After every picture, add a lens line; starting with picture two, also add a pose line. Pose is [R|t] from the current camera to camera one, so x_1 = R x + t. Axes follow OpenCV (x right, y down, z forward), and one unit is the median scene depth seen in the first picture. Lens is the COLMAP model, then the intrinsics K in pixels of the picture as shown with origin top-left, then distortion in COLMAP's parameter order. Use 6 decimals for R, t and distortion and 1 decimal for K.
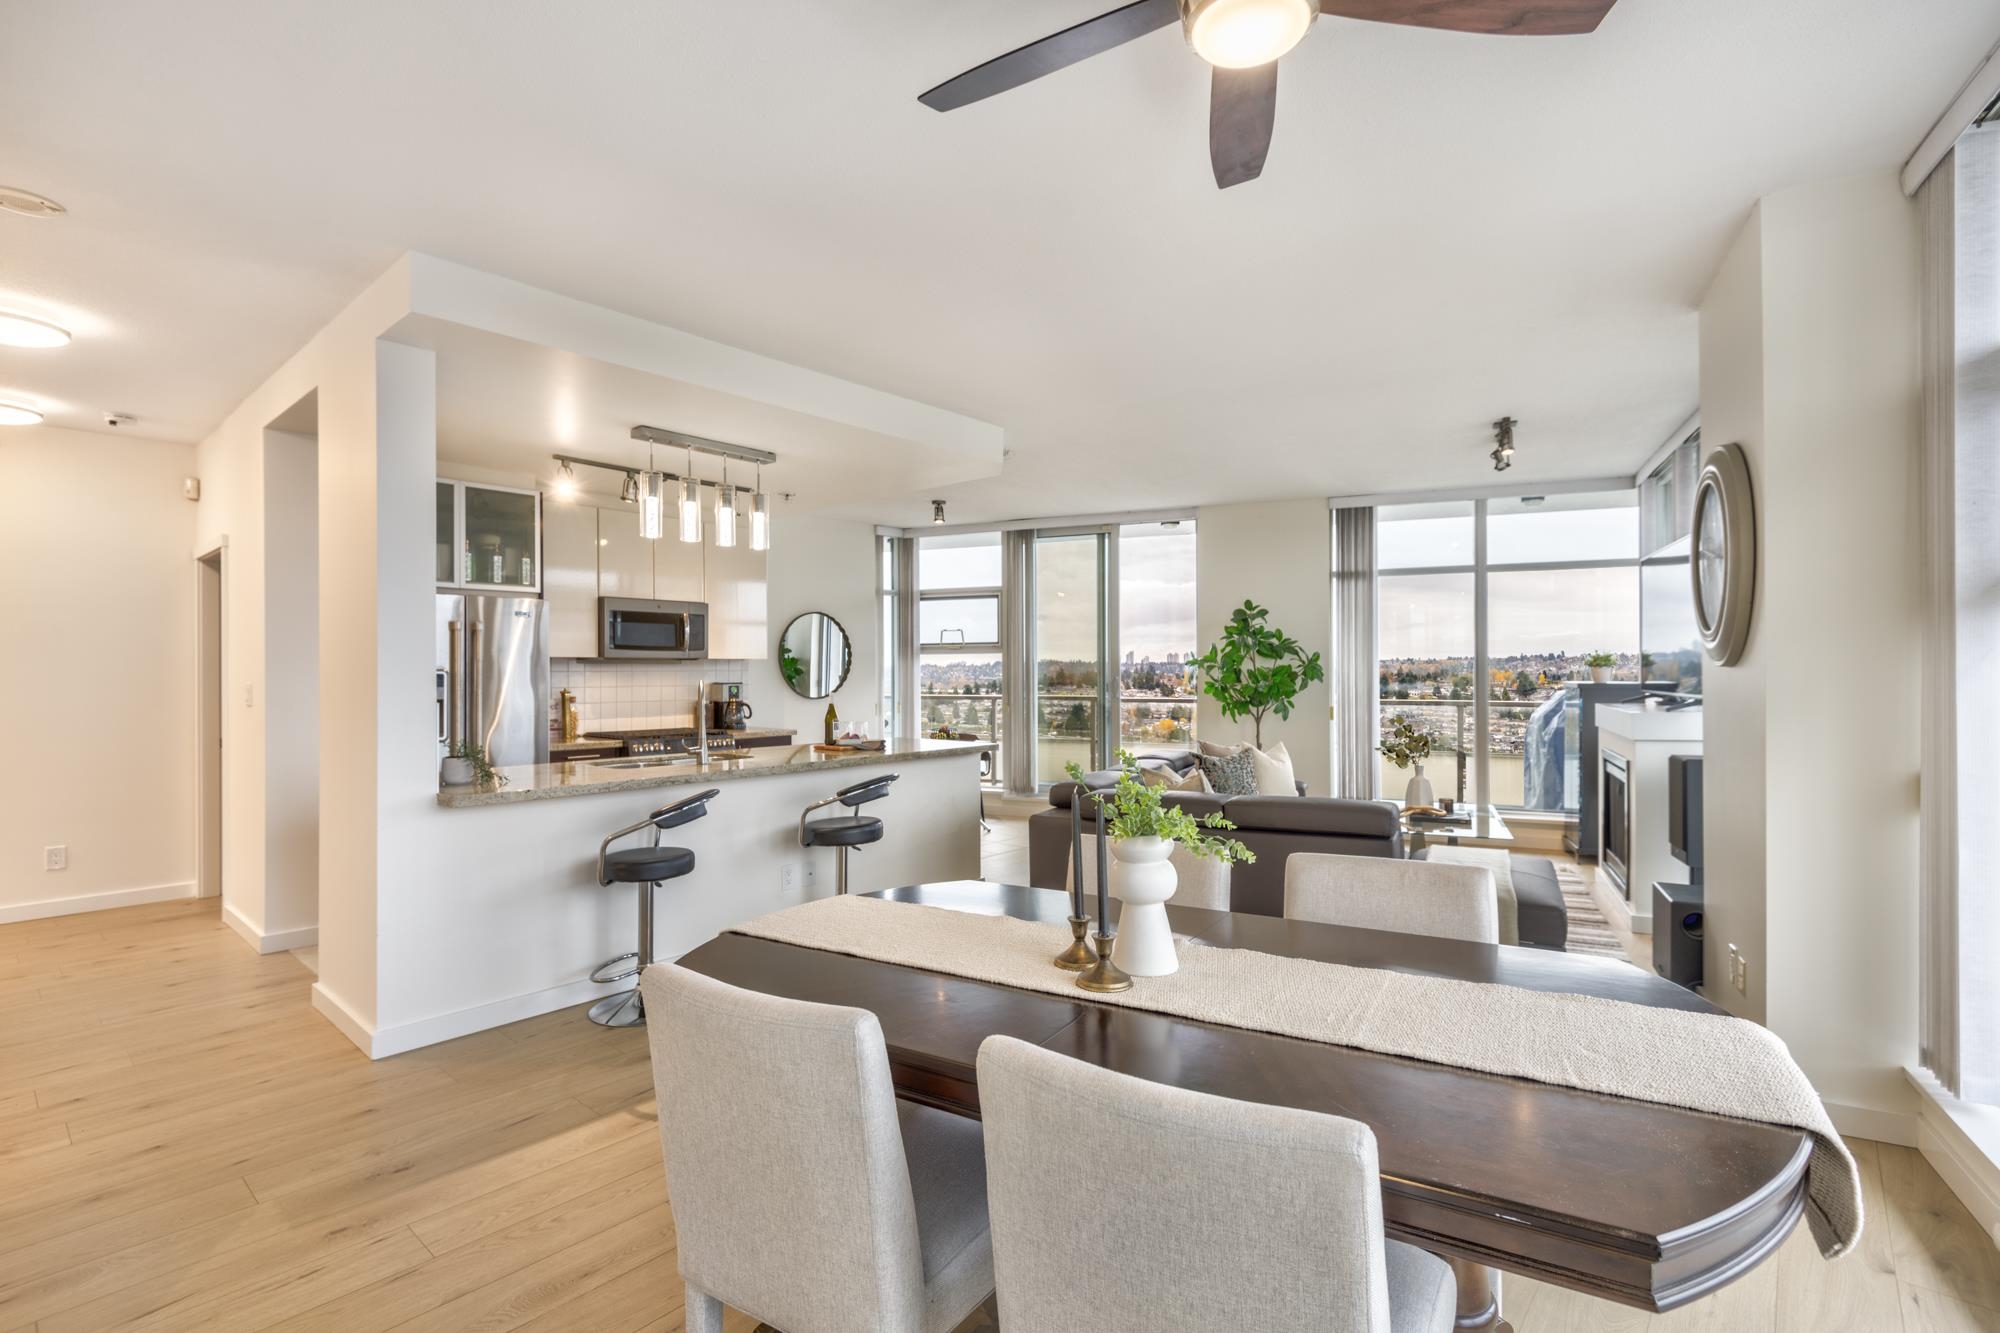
lens RADIAL K [[905.8, 0, 1000.0], [0, 905.8, 666.5], [0, 0, 1]] dist [0.050541, 0.000038]
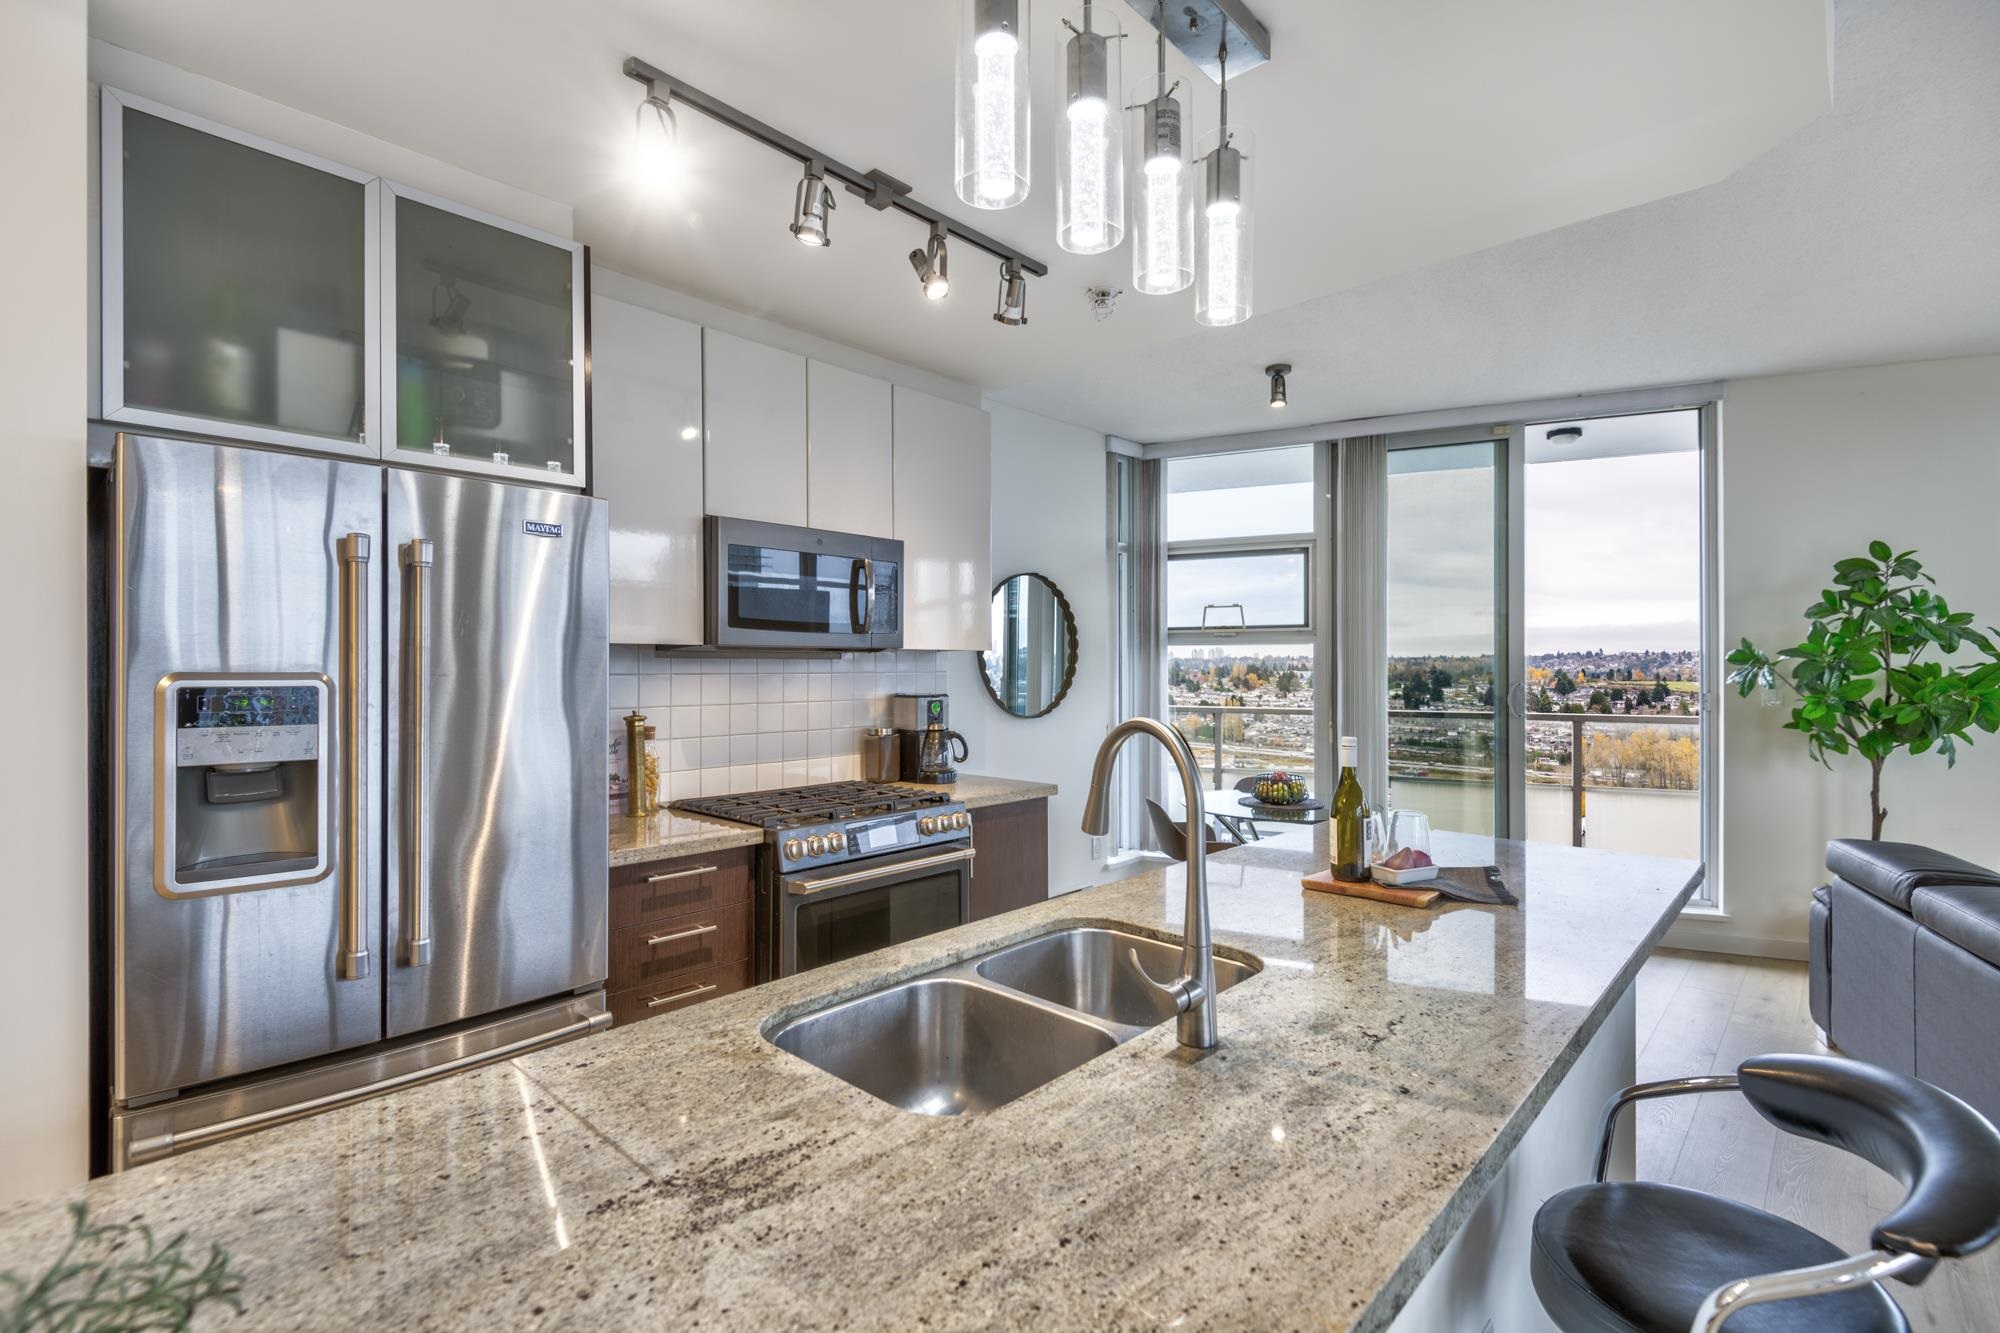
lens RADIAL K [[914.1, 0, 1000.0], [0, 914.1, 666.5], [0, 0, 1]] dist [0.033624, 0.000216]
pose [[0.999531, 0.003932, -0.030366, -0.237309], [-0.003798, 0.999983, 0.004478, -0.001139], [0.030383, -0.004360, 0.999529, 0.464245]]
